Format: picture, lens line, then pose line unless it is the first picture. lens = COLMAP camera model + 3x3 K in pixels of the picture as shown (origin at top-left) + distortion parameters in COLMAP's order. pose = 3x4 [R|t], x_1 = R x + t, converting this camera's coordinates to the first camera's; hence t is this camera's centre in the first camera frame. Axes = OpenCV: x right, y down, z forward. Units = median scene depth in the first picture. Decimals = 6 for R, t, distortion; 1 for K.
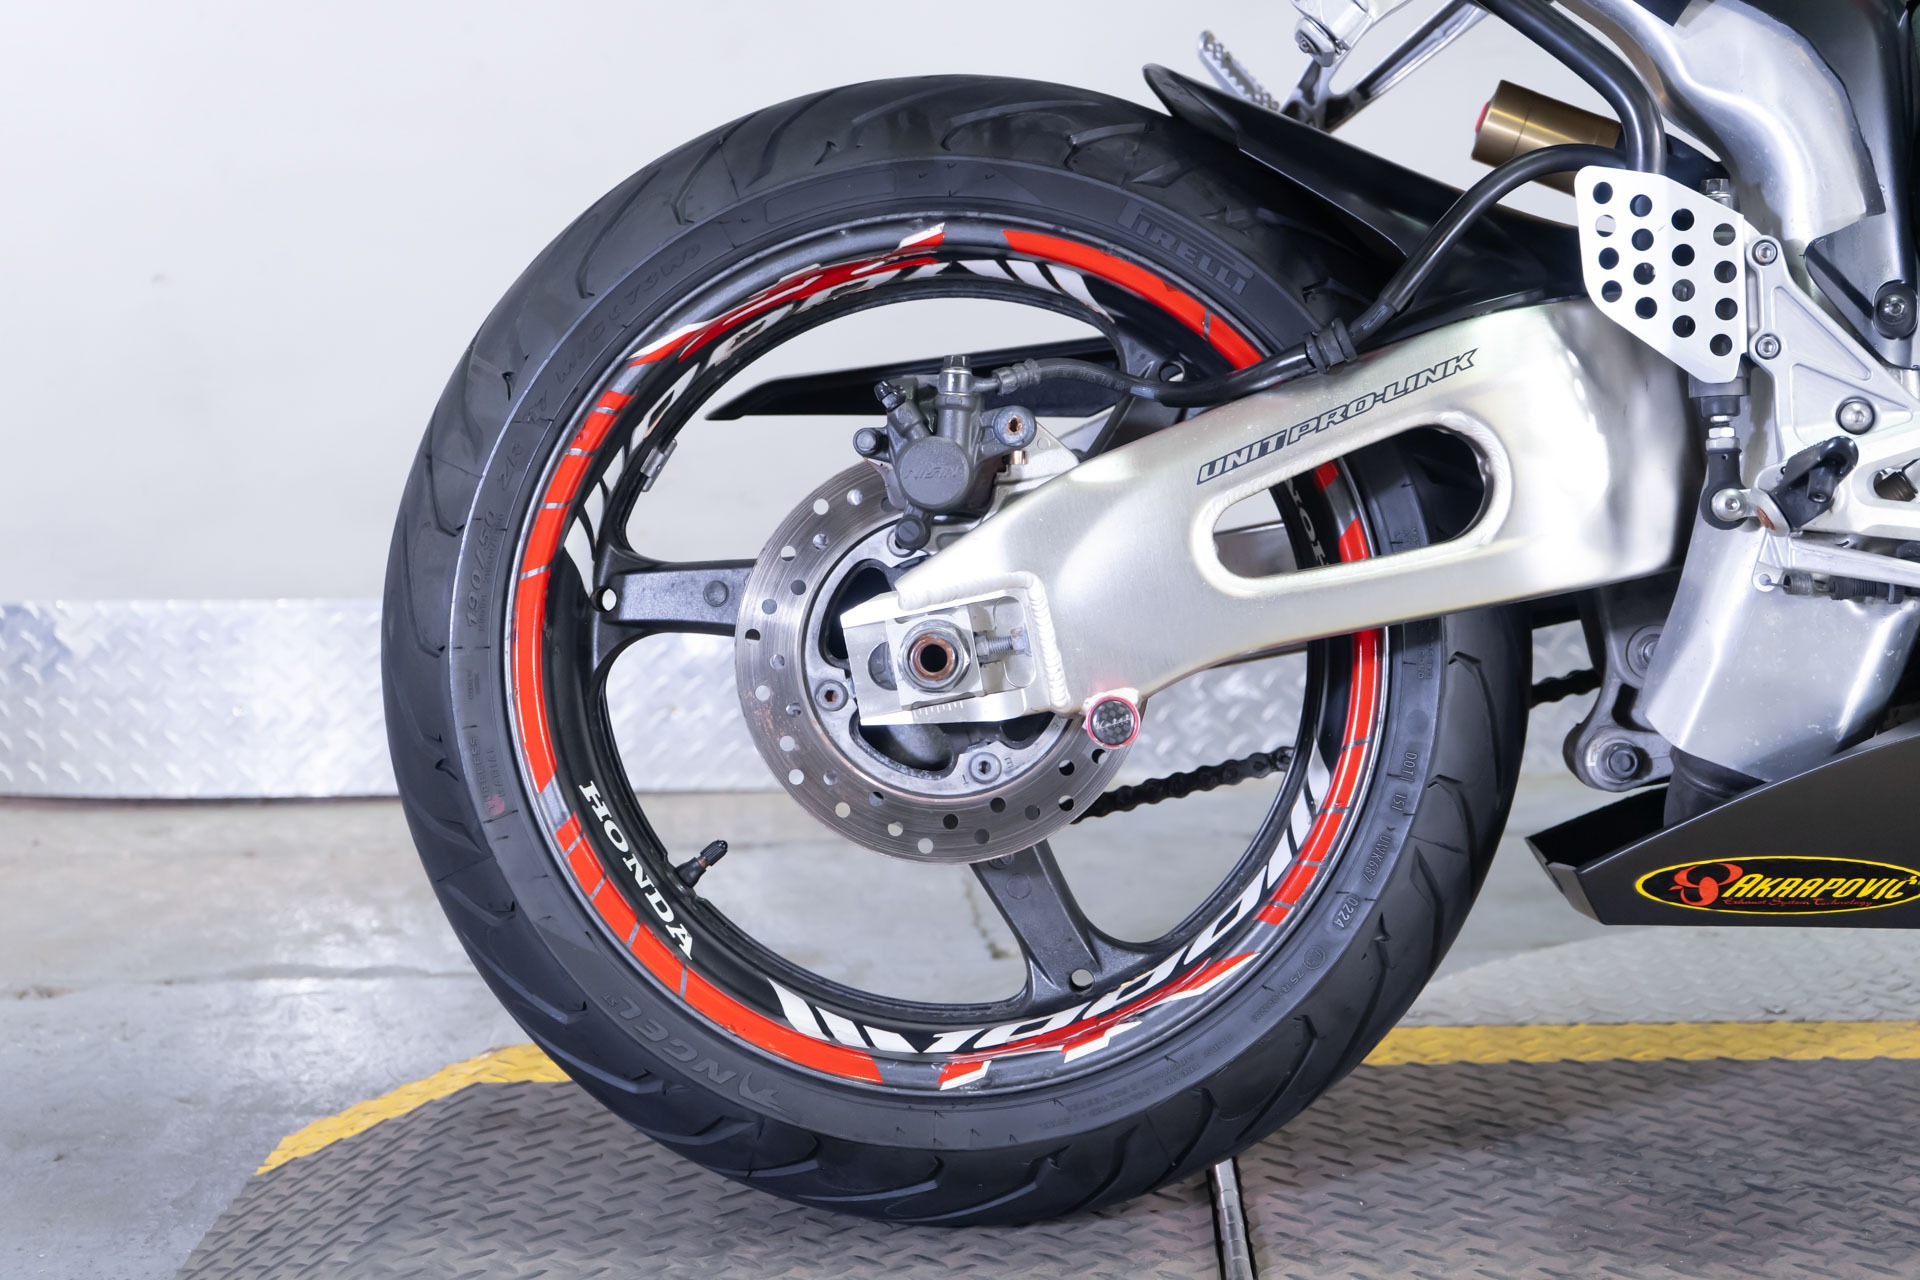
lens RADIAL K [[3058.0, 0, 974.9], [0, 3058.0, 639.0], [0, 0, 1]] dist [0.027312, 0.000000]
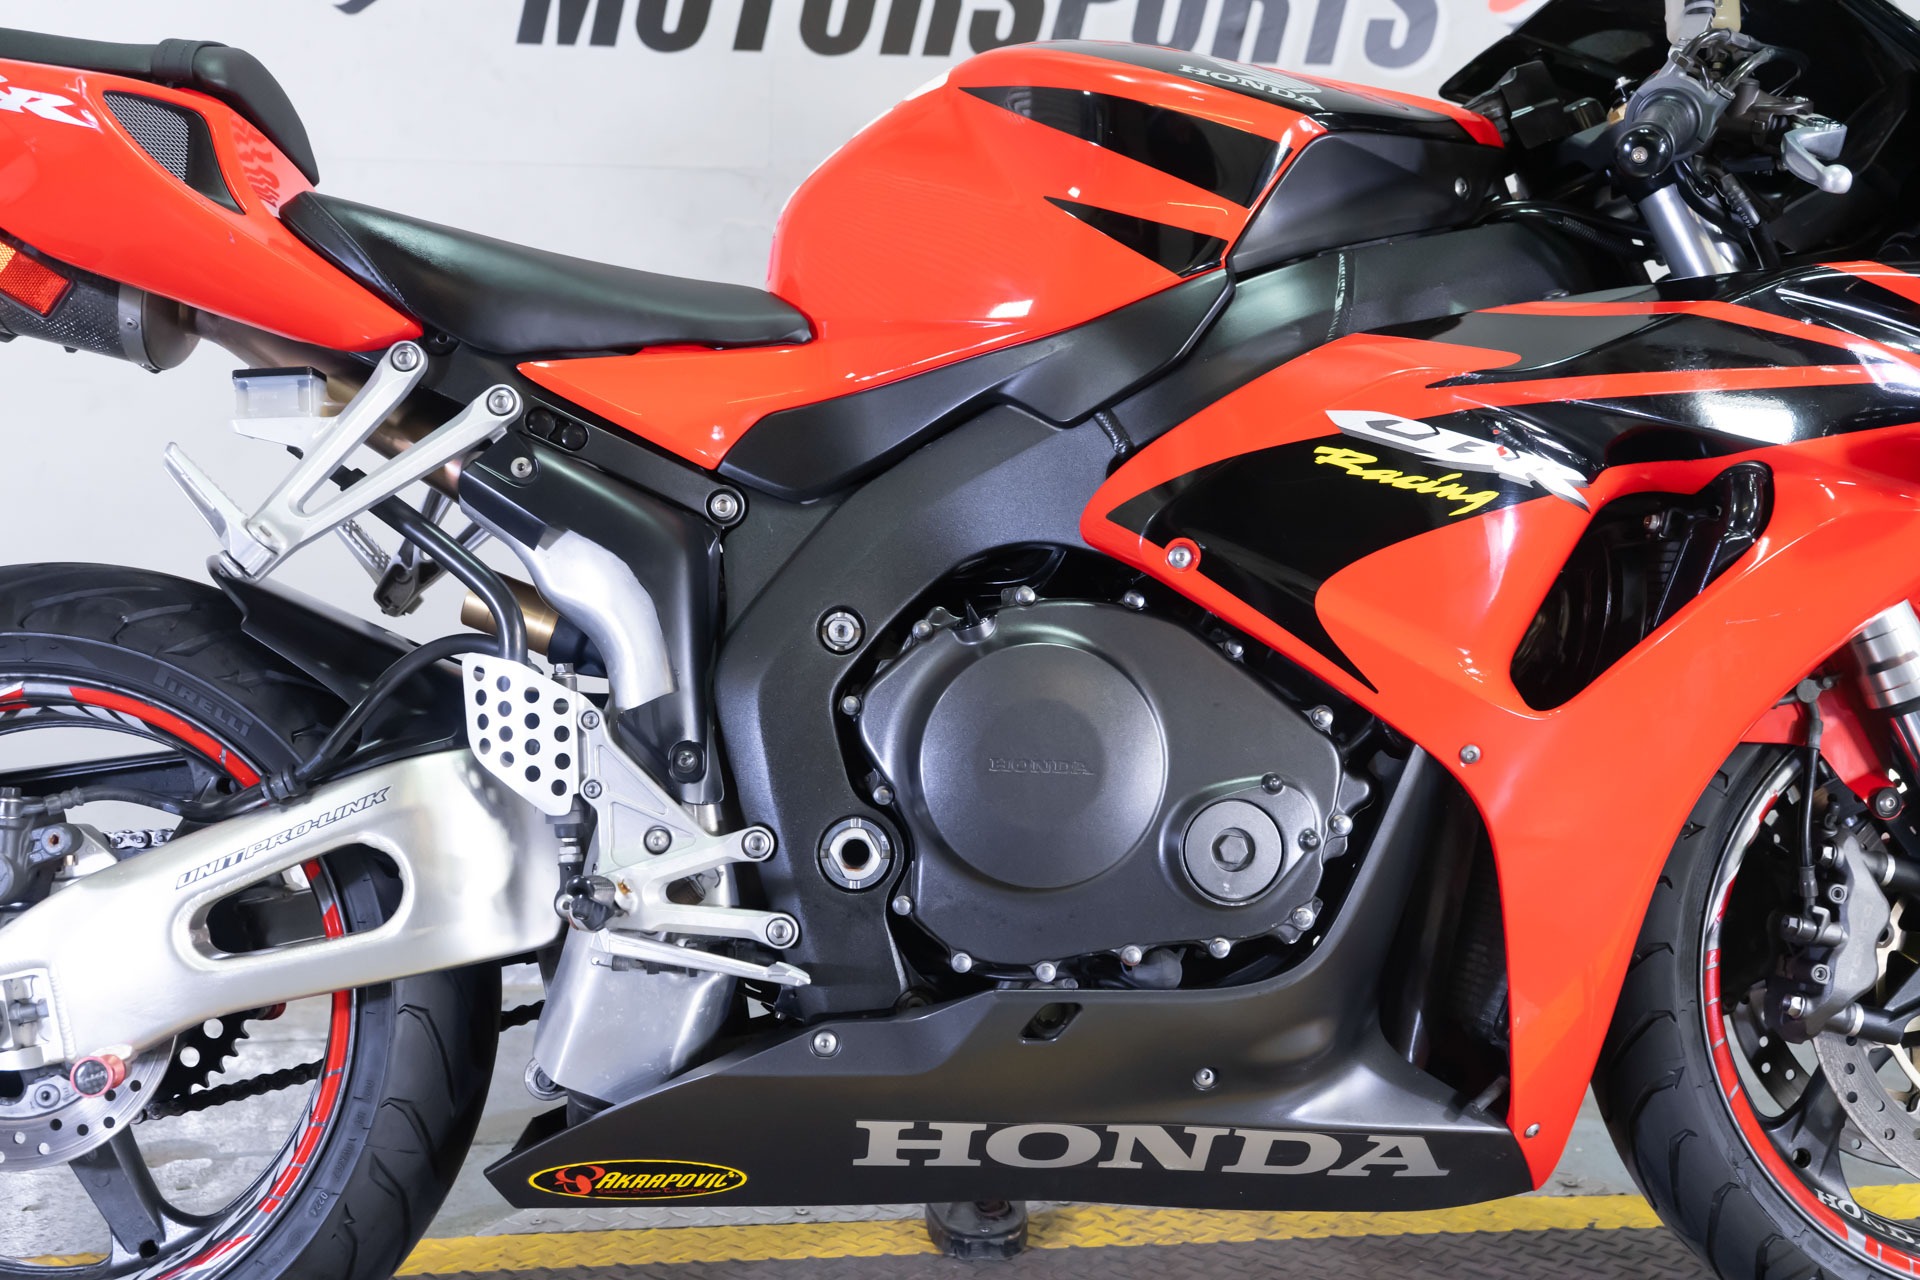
lens RADIAL K [[2102.2, 0, 963.9], [0, 2102.2, 647.0], [0, 0, 1]] dist [0.003179, 0.000000]
pose [[0.994935, 0.000848, 0.100516, 0.312023], [0.005339, 0.998107, -0.061265, -0.095293], [-0.100377, 0.061492, 0.993047, 0.054120]]
